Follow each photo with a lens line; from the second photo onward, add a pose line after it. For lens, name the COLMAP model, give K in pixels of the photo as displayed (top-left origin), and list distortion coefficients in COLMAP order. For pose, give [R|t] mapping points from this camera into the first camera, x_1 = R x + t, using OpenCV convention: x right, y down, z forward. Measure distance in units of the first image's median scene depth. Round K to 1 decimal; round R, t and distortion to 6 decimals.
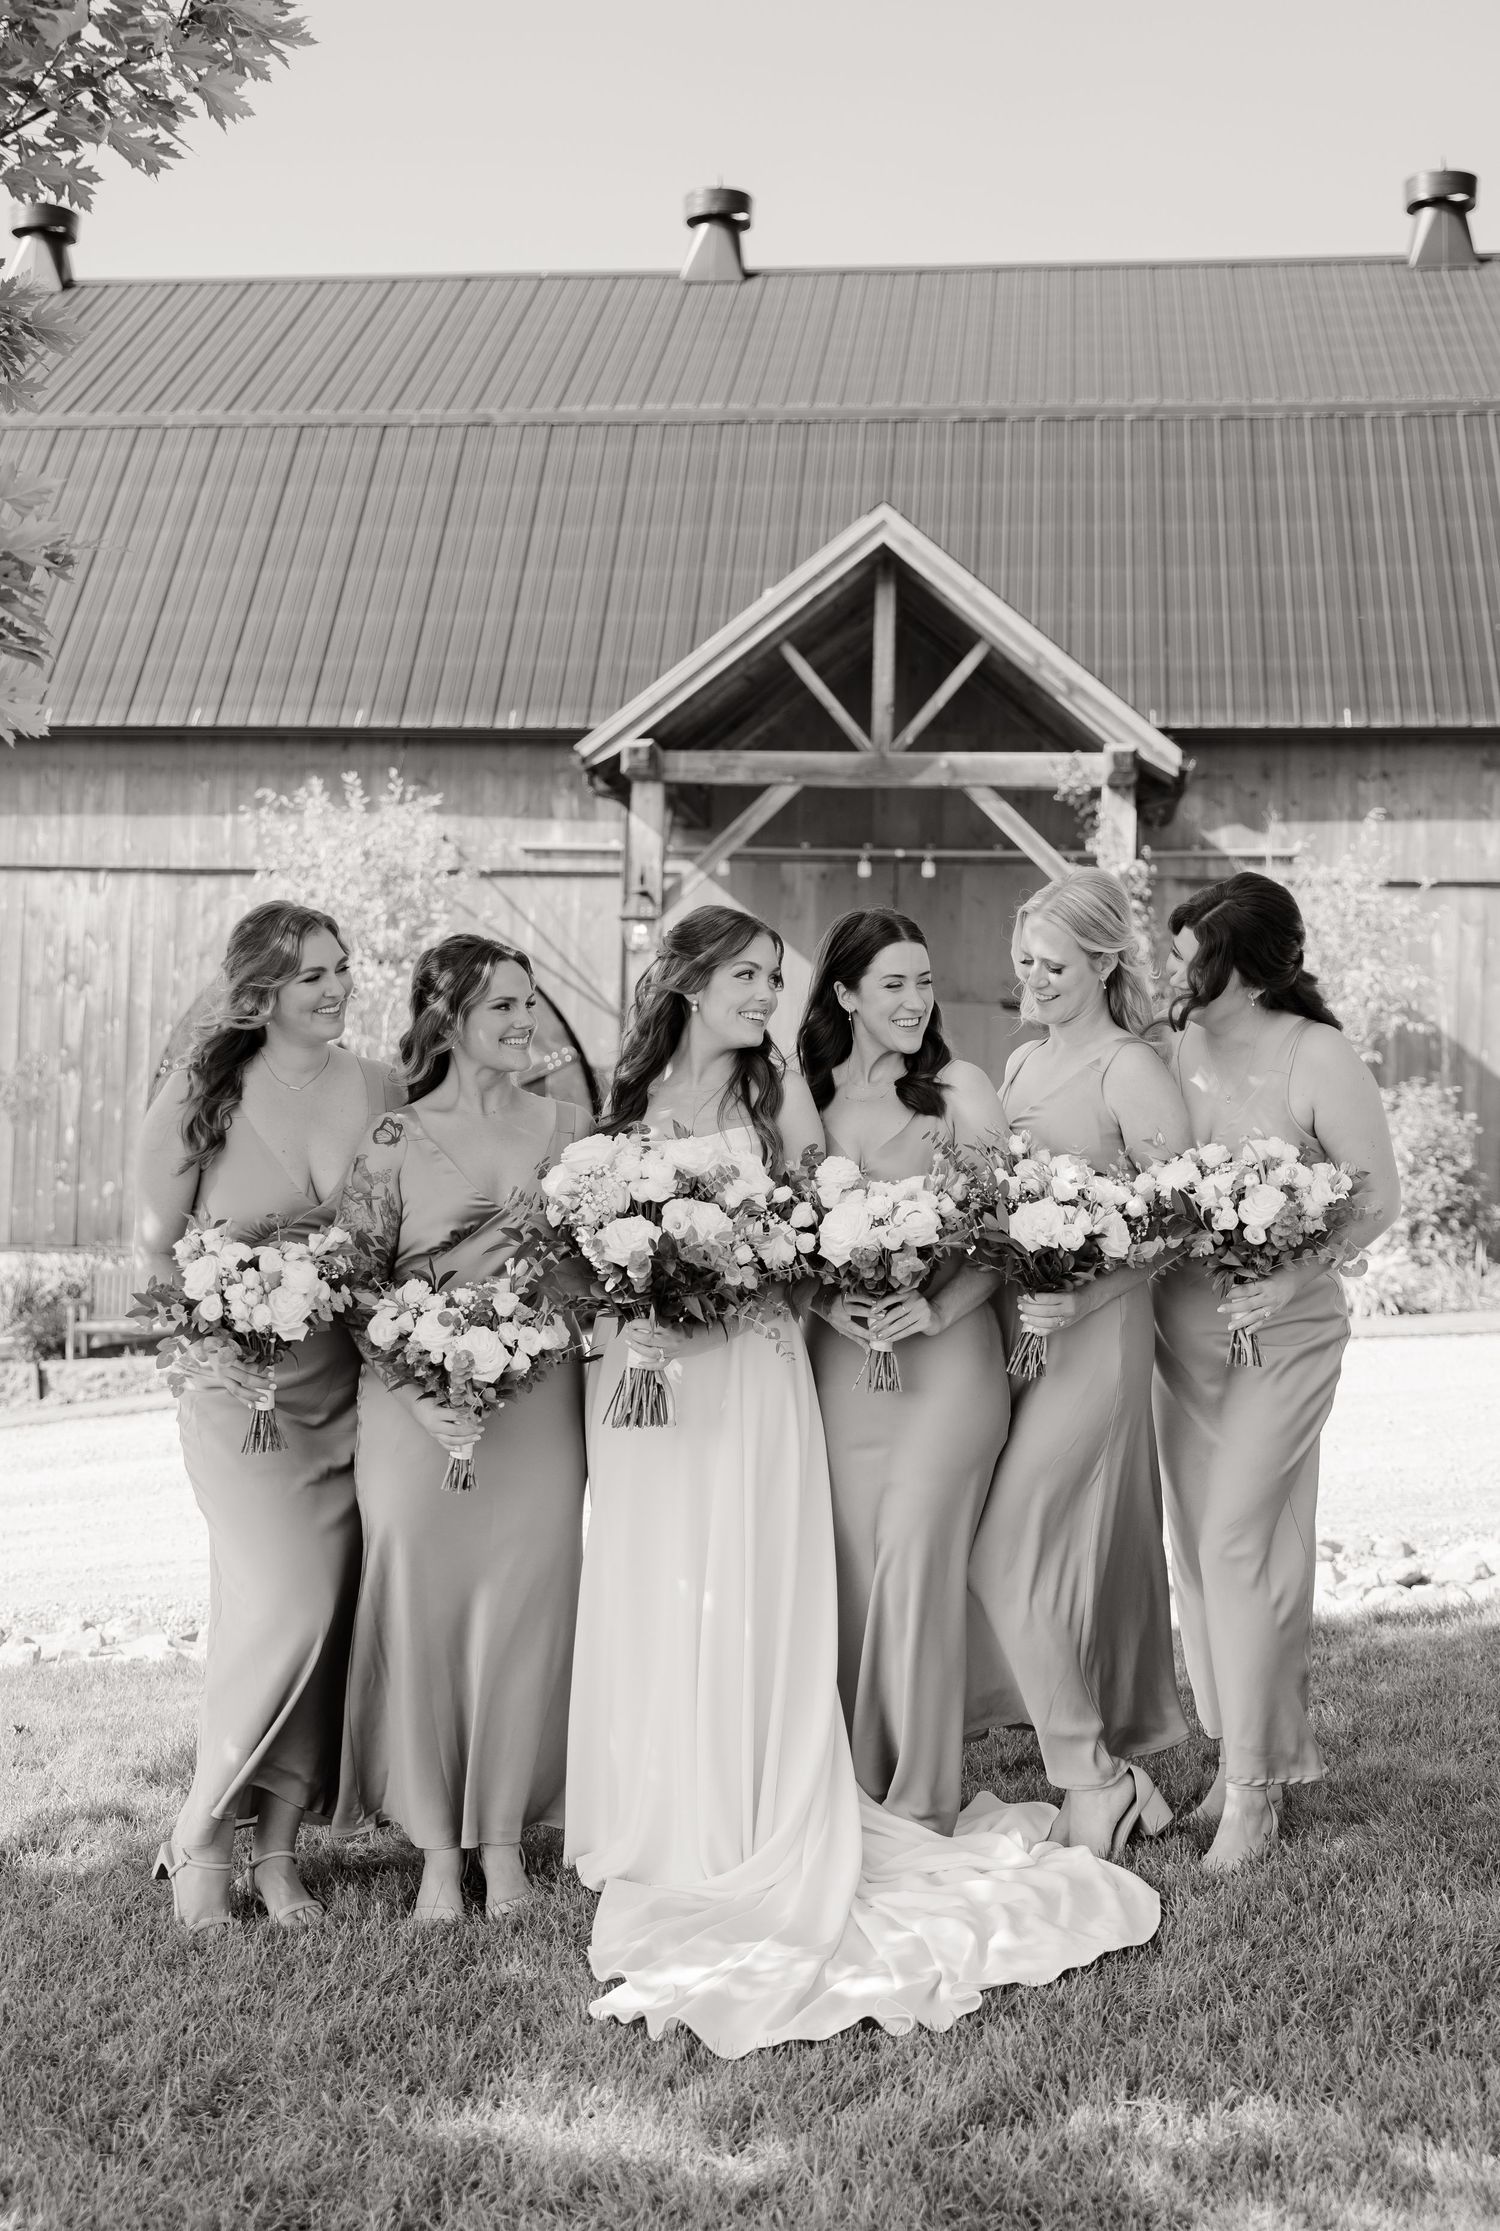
lens RADIAL K [[2684.8, 0, 750.0], [0, 2684.8, 1115.5], [0, 0, 1]] dist [0.127878, -0.013648]
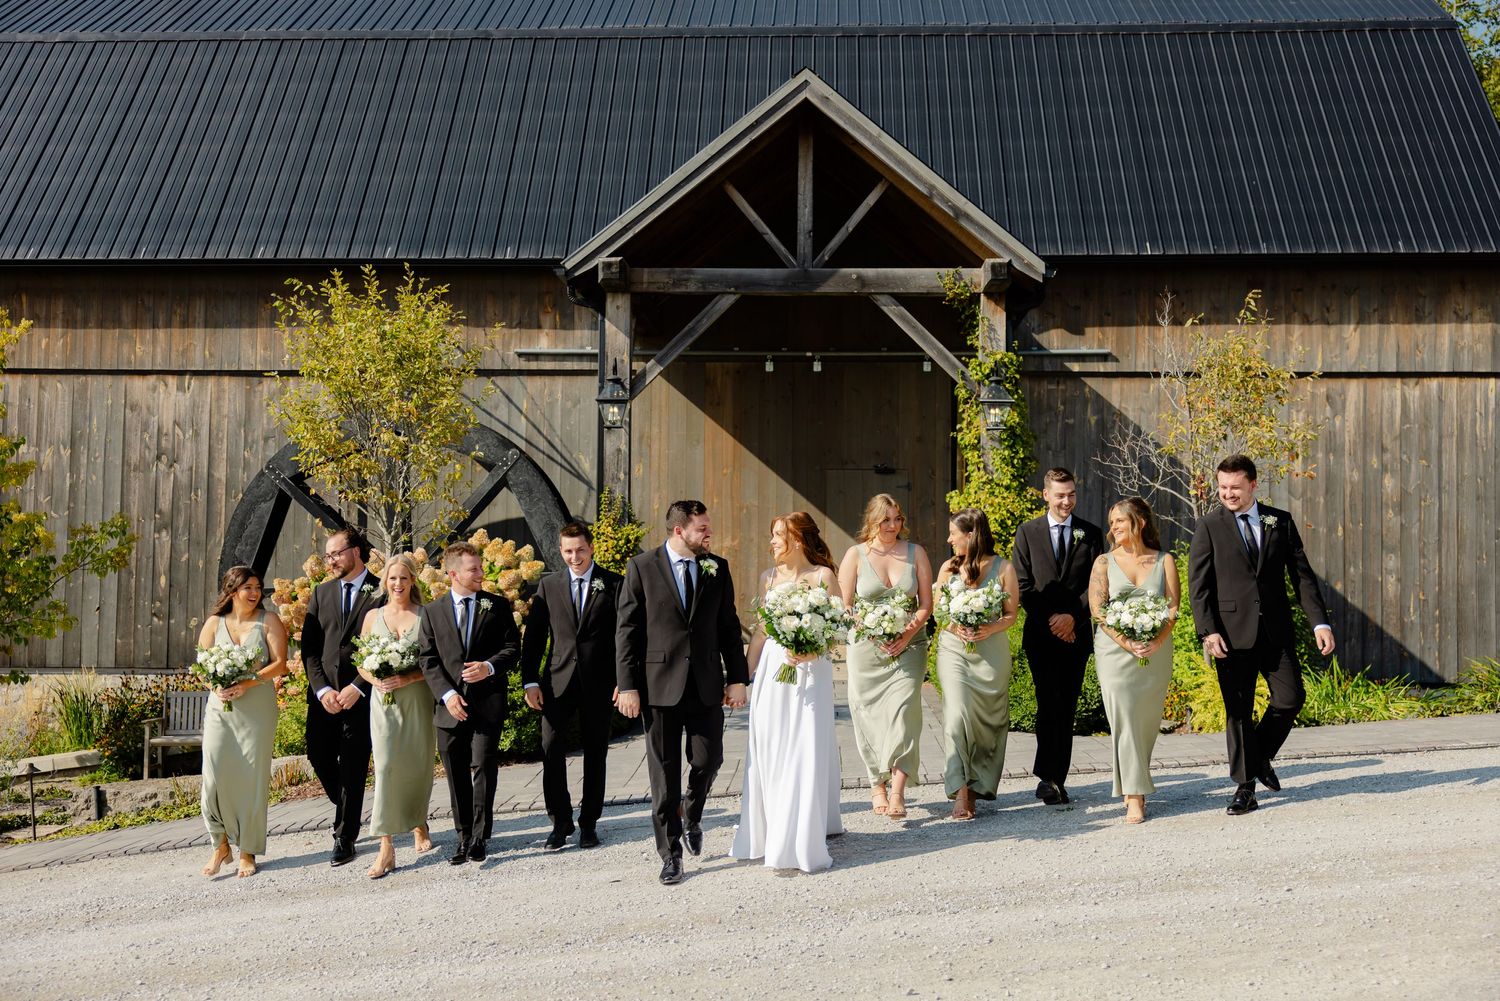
lens RADIAL K [[1746.6, 0, 752.6], [0, 1746.6, 516.4], [0, 0, 1]] dist [0.056400, 0.011877]
pose [[0.998638, -0.012783, 0.050586, -0.015819], [0.013875, 0.999677, -0.021288, -0.001623], [-0.050298, 0.021961, 0.998493, 0.164398]]
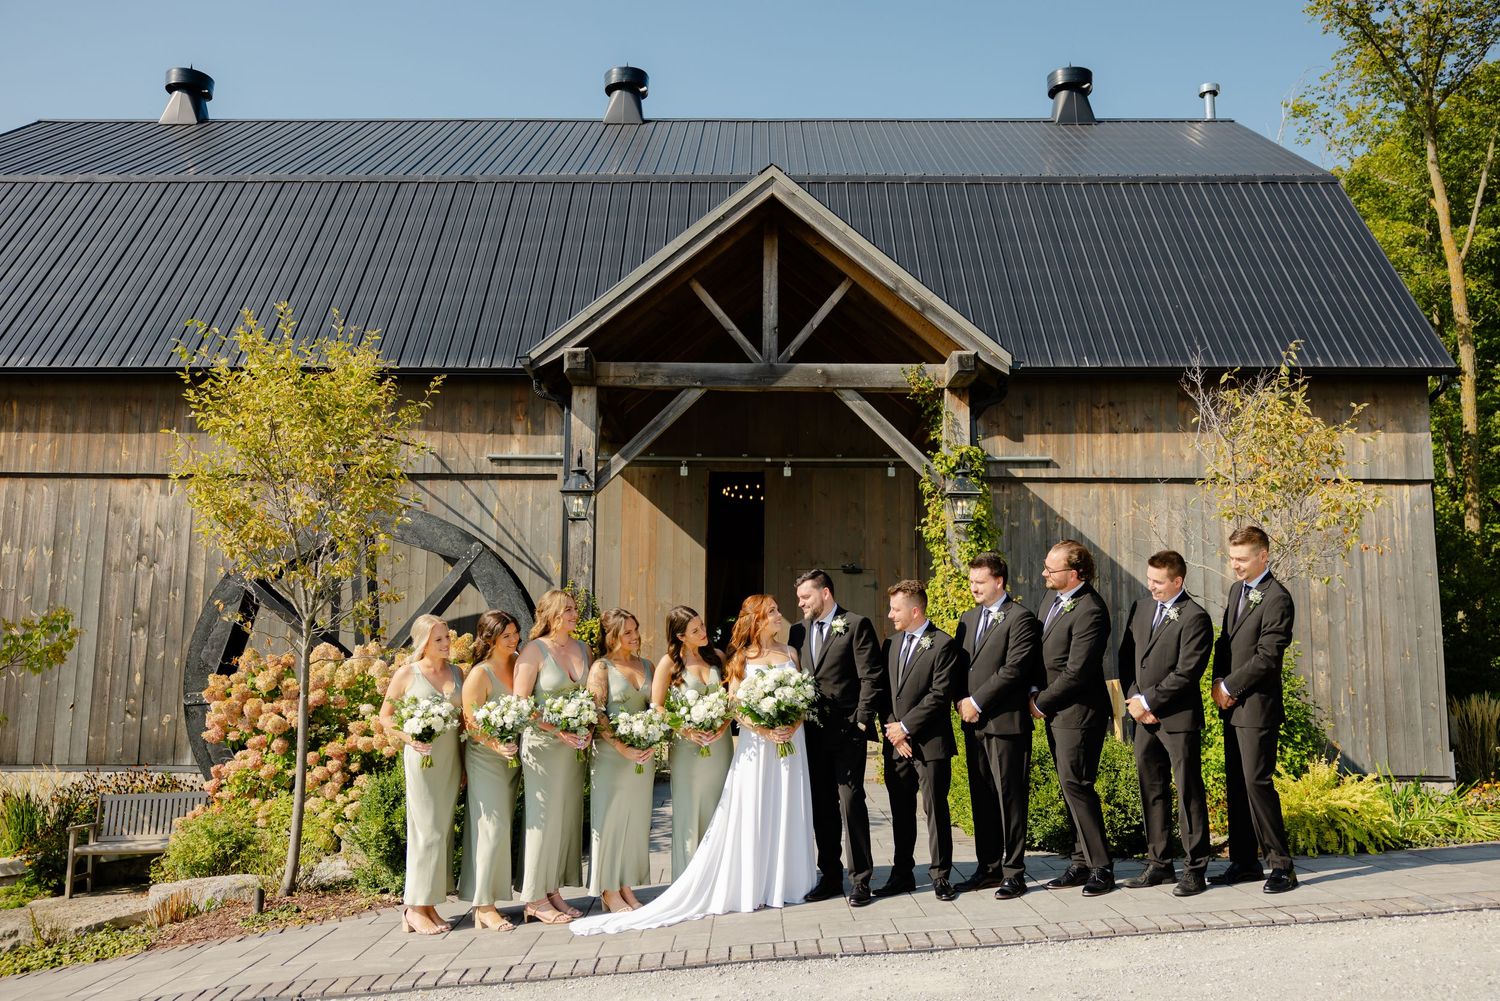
lens RADIAL K [[1372.1, 0, 742.8], [0, 1372.1, 501.8], [0, 0, 1]] dist [0.001783, 0.075781]
pose [[0.996621, -0.005879, 0.081928, -0.015004], [0.015204, 0.993403, -0.113665, 0.002785], [-0.080719, 0.114526, 0.990135, 0.321404]]
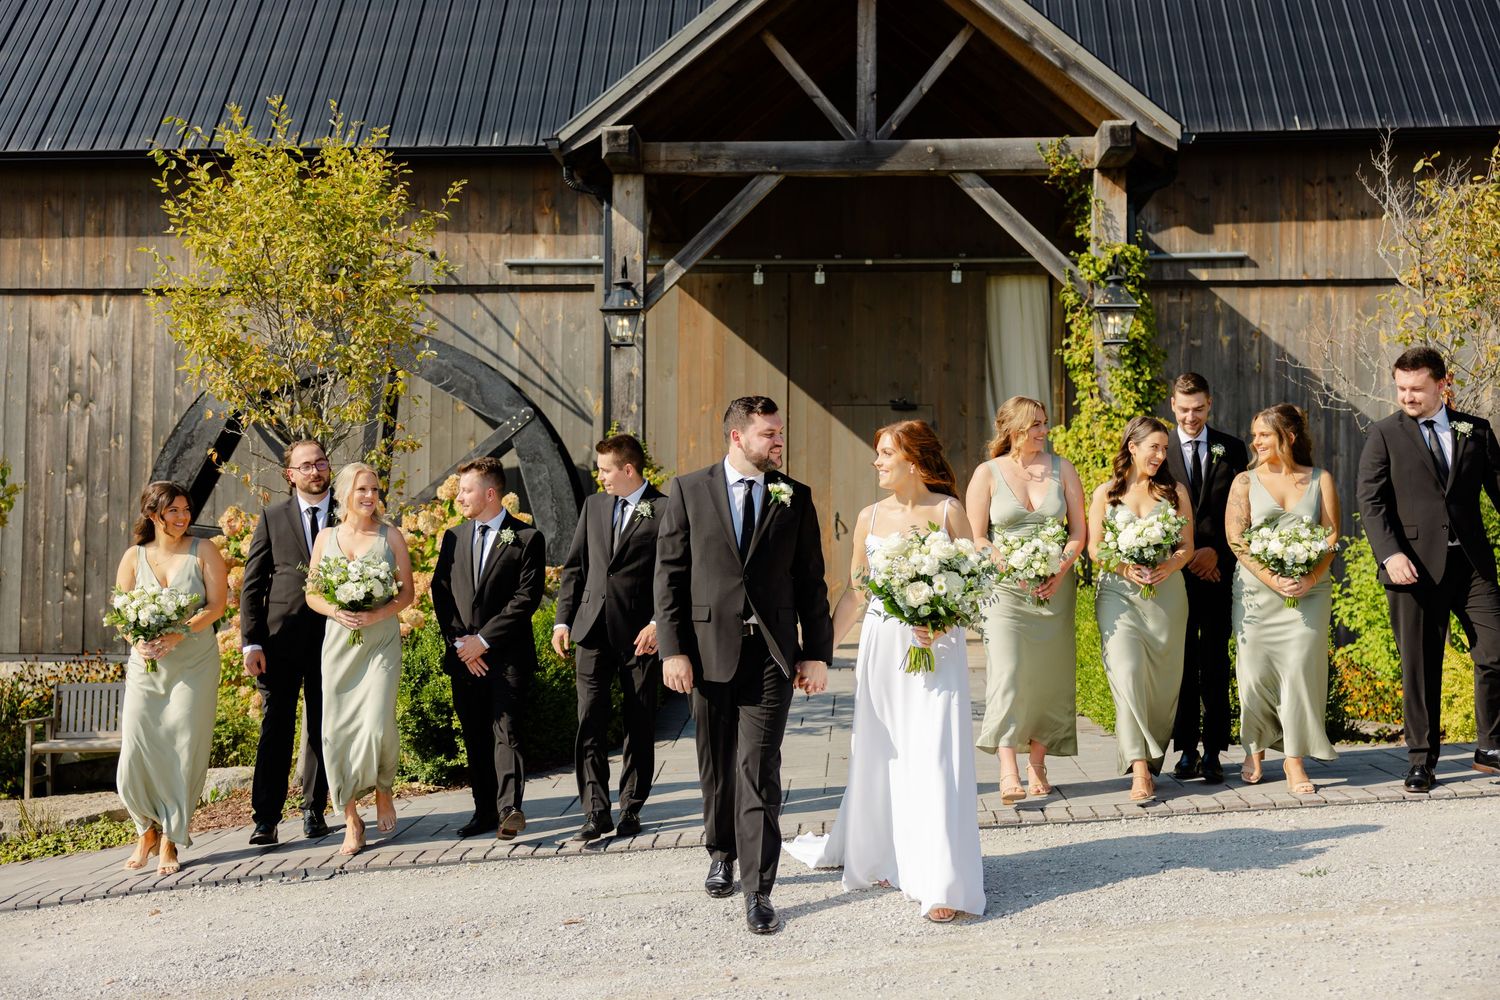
lens RADIAL K [[1921.0, 0, 727.9], [0, 1921.0, 497.8], [0, 0, 1]] dist [0.046968, 0.055821]
pose [[0.999682, -0.018543, 0.017075, -0.013893], [0.018816, 0.999695, -0.015972, 0.005122], [-0.016774, 0.016289, 0.999727, 0.262699]]
